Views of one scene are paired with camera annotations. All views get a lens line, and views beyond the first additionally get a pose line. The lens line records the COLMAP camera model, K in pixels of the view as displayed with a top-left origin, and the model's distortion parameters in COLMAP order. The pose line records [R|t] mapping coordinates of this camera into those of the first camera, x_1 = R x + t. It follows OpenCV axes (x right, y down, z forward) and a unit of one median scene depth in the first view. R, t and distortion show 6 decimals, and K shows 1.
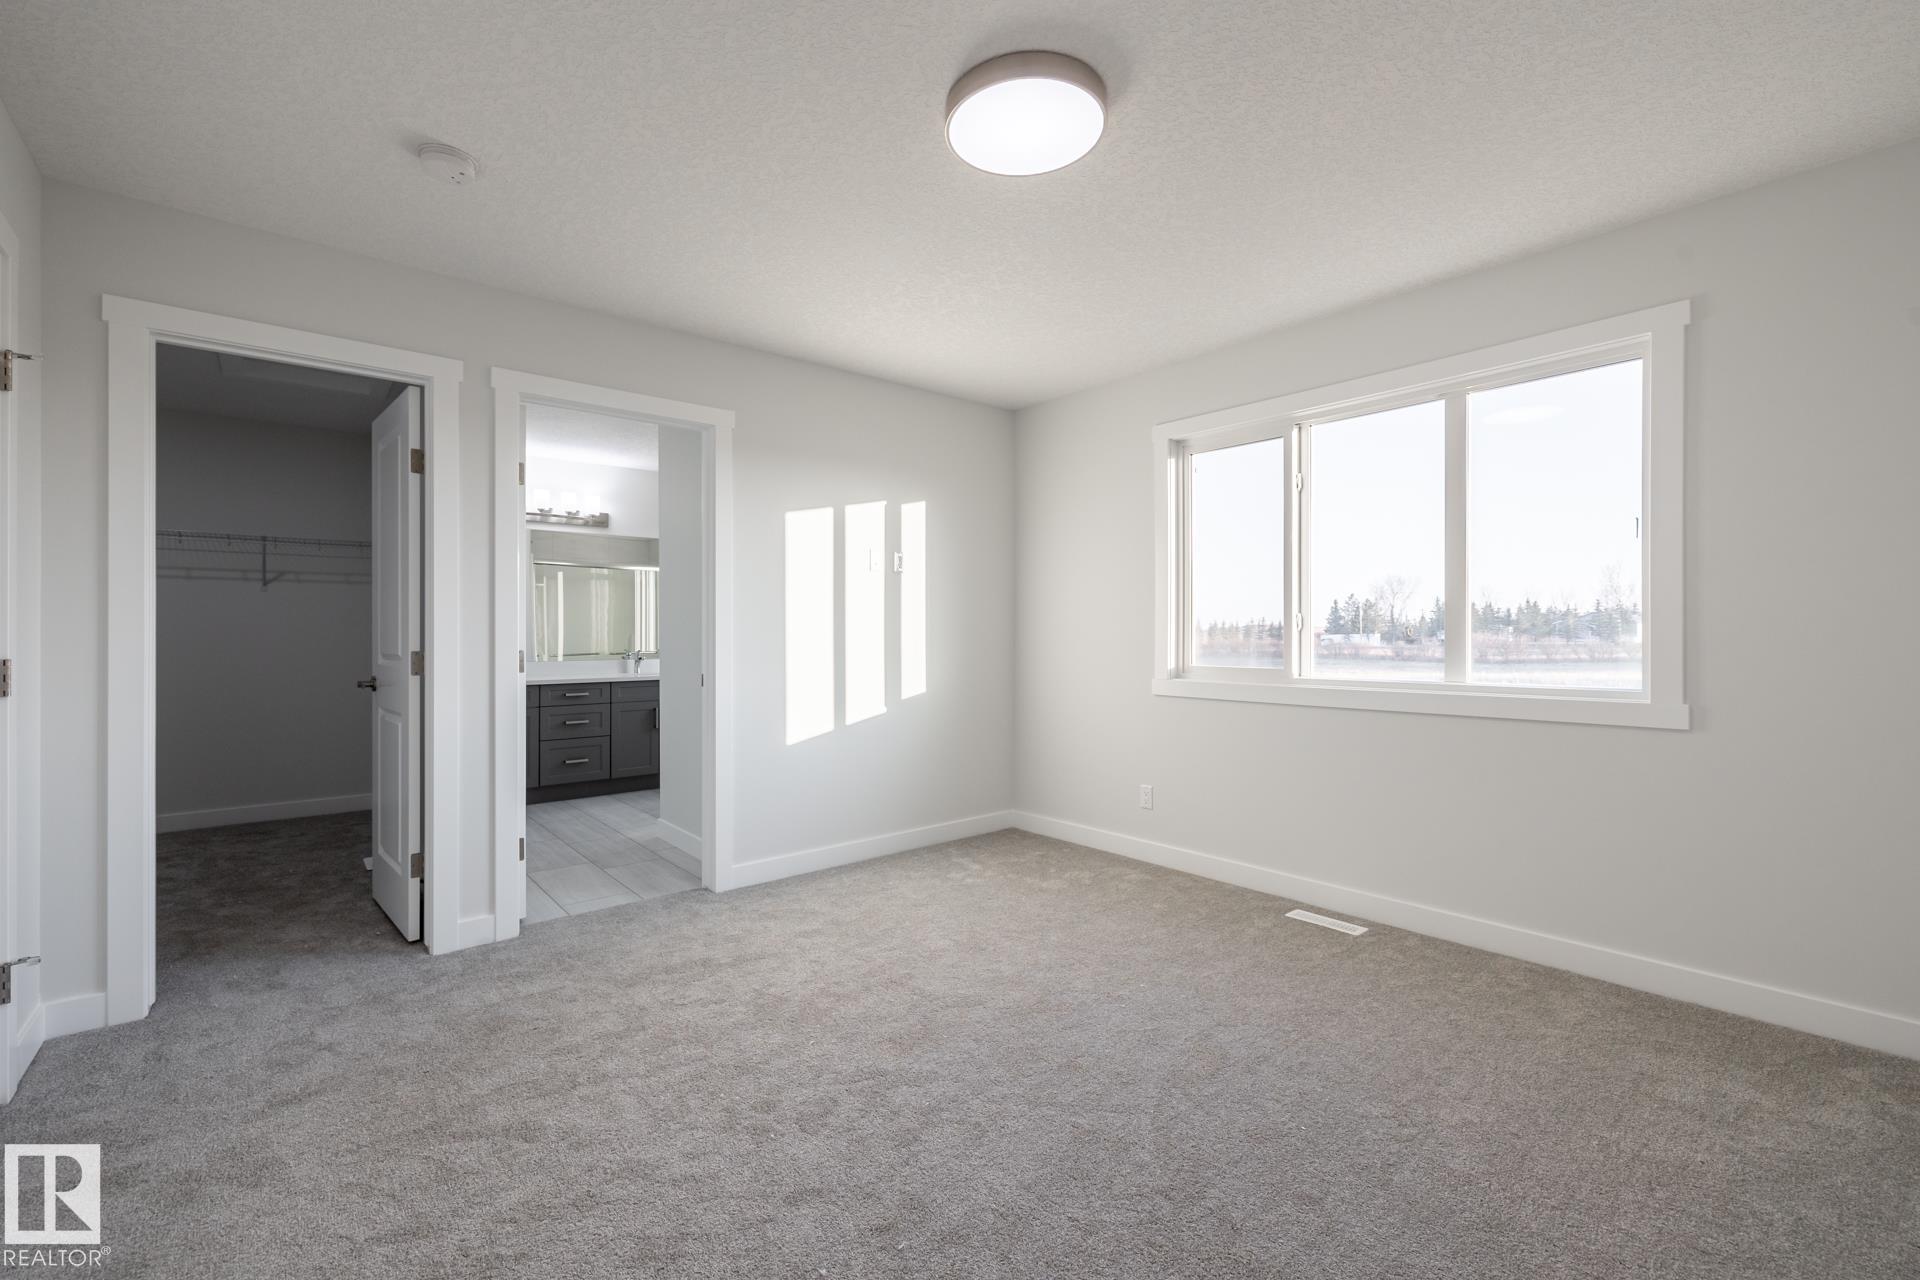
lens RADIAL K [[817.4, 0, 960.5], [0, 817.4, 626.2], [0, 0, 1]] dist [0.000065, -0.000397]
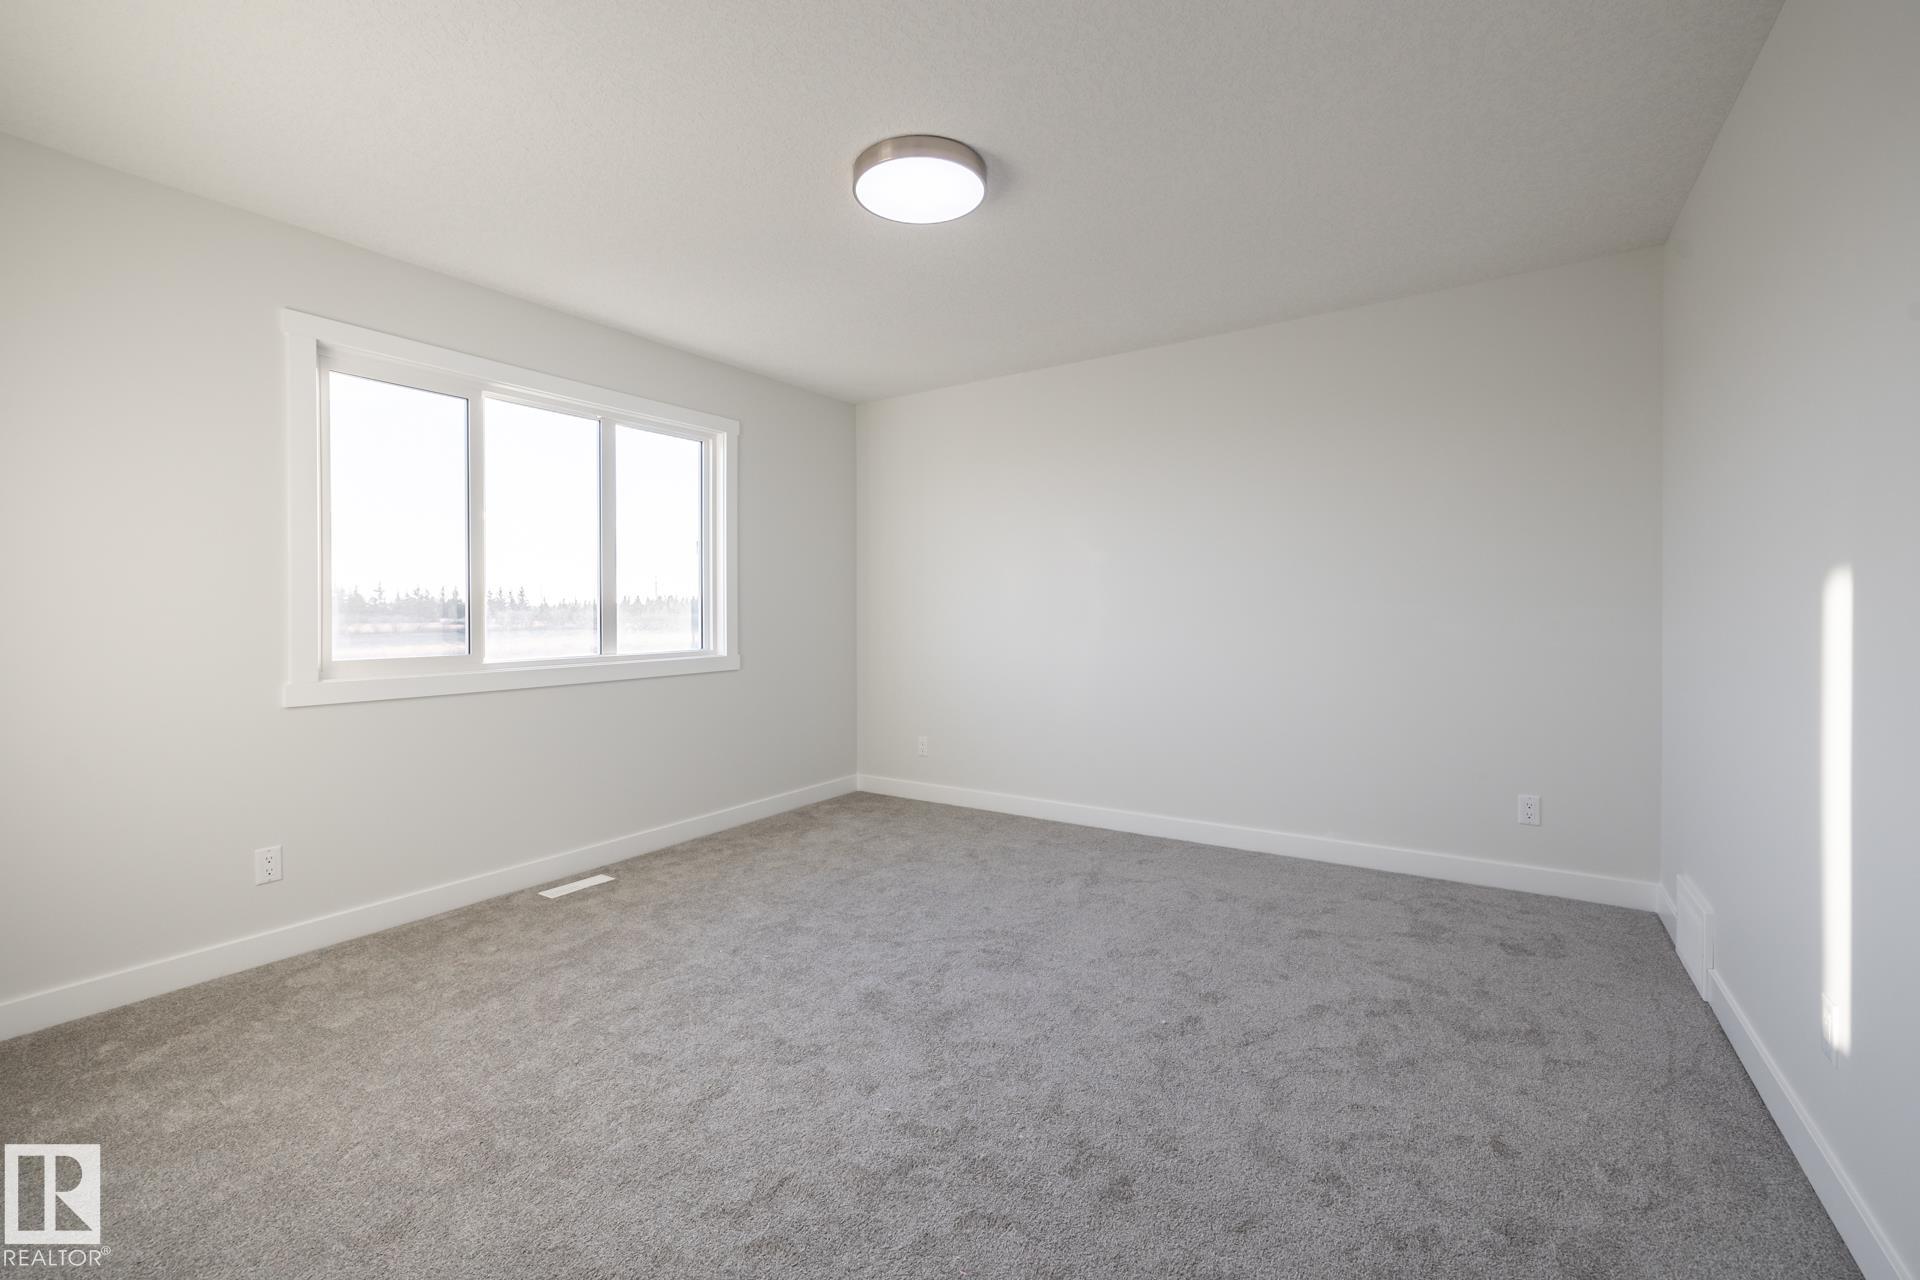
lens RADIAL K [[817.4, 0, 959.8], [0, 817.4, 628.9], [0, 0, 1]] dist [0.000065, -0.000397]
pose [[-0.299573, -0.008815, 0.954033, -0.613991], [0.006183, 0.999918, 0.011181, 0.016273], [-0.954053, 0.009248, -0.299494, 0.723497]]
